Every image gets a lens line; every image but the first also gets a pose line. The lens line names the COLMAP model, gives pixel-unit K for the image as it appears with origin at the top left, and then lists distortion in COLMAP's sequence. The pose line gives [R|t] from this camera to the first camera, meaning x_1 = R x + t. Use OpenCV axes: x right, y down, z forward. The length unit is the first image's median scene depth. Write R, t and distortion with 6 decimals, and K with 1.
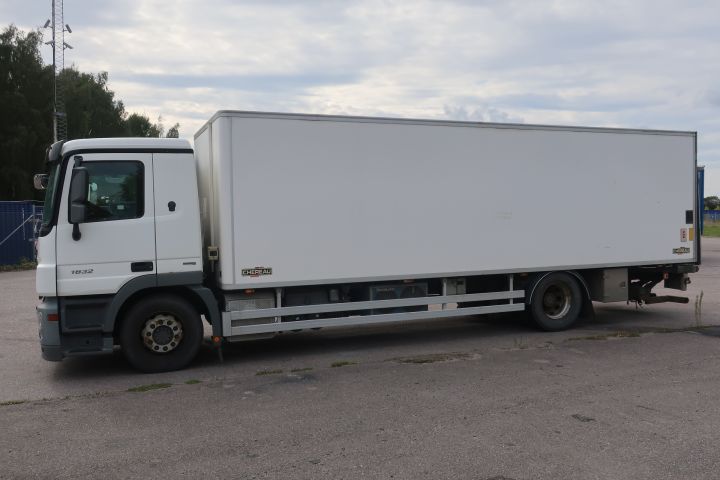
lens RADIAL K [[634.9, 0, 360.0], [0, 634.9, 240.0], [0, 0, 1]] dist [0.001457, -0.002004]
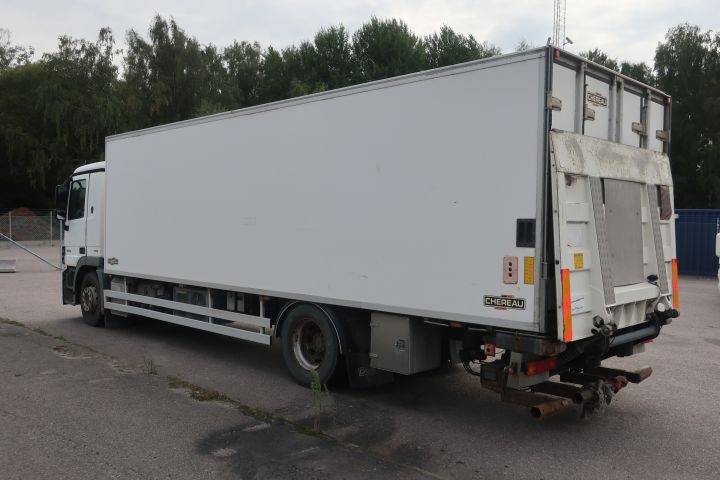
lens RADIAL K [[634.9, 0, 360.0], [0, 634.9, 240.0], [0, 0, 1]] dist [0.001457, -0.002004]
pose [[0.402654, 0.040512, -0.914455, 1.181374], [-0.054579, 0.998305, 0.020194, -0.044695], [0.913724, 0.041778, 0.404183, 0.926050]]
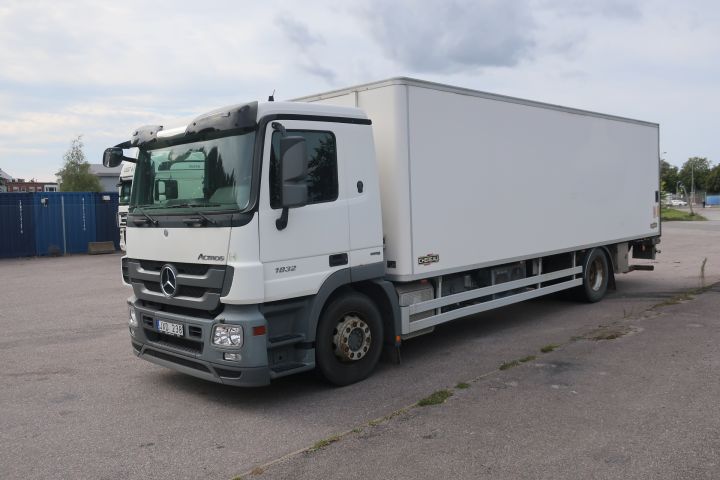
lens RADIAL K [[632.4, 0, 358.0], [0, 632.4, 238.0], [0, 0, 1]] dist [-0.001690, -0.008479]
pose [[0.909125, -0.040035, 0.414595, -0.617520], [0.036264, 0.999198, 0.016968, 0.000764], [-0.414942, -0.000391, 0.909848, 0.222791]]
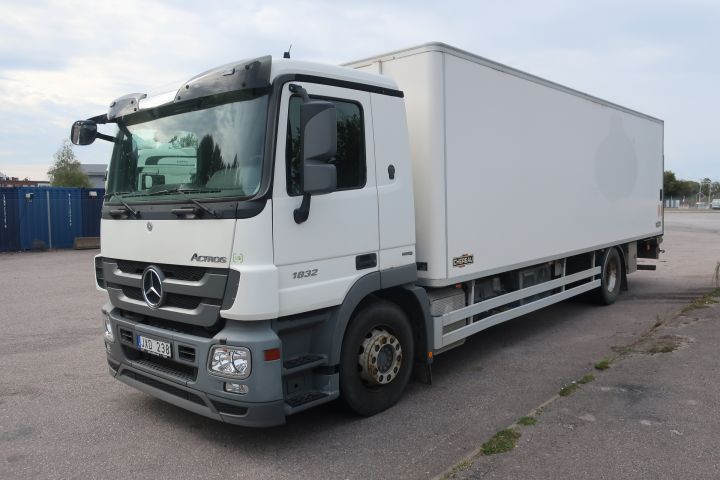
lens RADIAL K [[573.5, 0, 360.3], [0, 573.5, 239.0], [0, 0, 1]] dist [-0.008271, 0.005627]
pose [[0.886907, -0.036191, 0.460528, -0.585164], [0.027933, 0.999304, 0.024736, 0.003313], [-0.461102, -0.009074, 0.887301, 0.437288]]
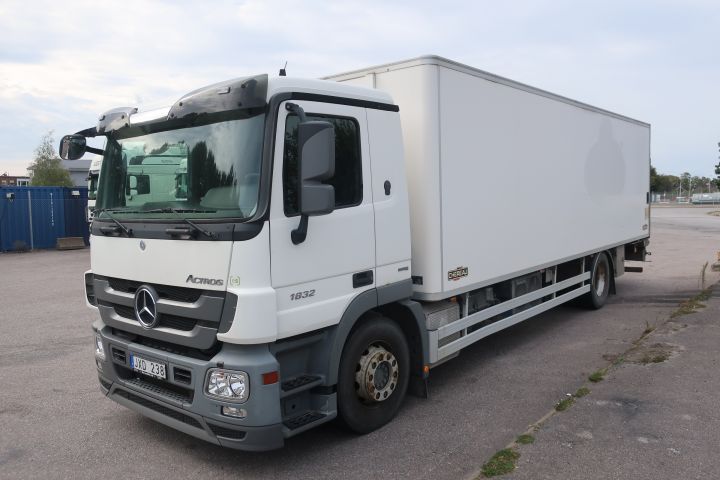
lens RADIAL K [[573.5, 0, 360.3], [0, 573.5, 239.0], [0, 0, 1]] dist [-0.008271, 0.005627]
pose [[0.874087, -0.044743, 0.483705, -0.592259], [0.031572, 0.998876, 0.035343, -0.019461], [-0.484743, -0.015622, 0.874517, 0.447495]]
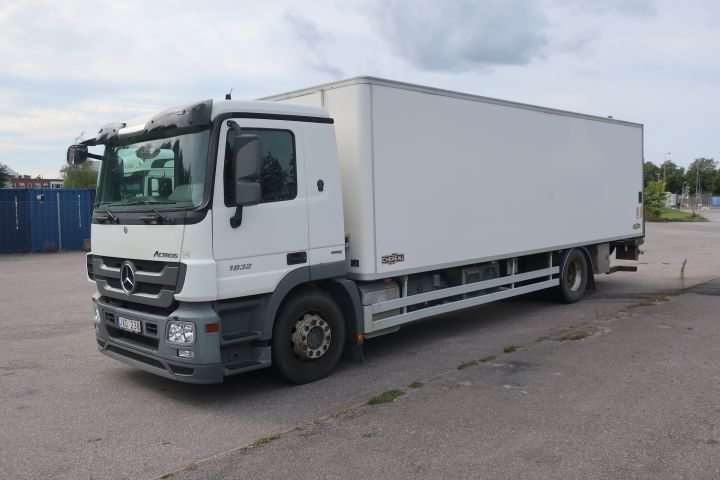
lens RADIAL K [[632.4, 0, 358.0], [0, 632.4, 238.0], [0, 0, 1]] dist [-0.001690, -0.008479]
pose [[0.913280, -0.033827, 0.405925, -0.565145], [0.028669, 0.999412, 0.018782, 0.002602], [-0.406322, -0.005516, 0.913713, 0.197672]]
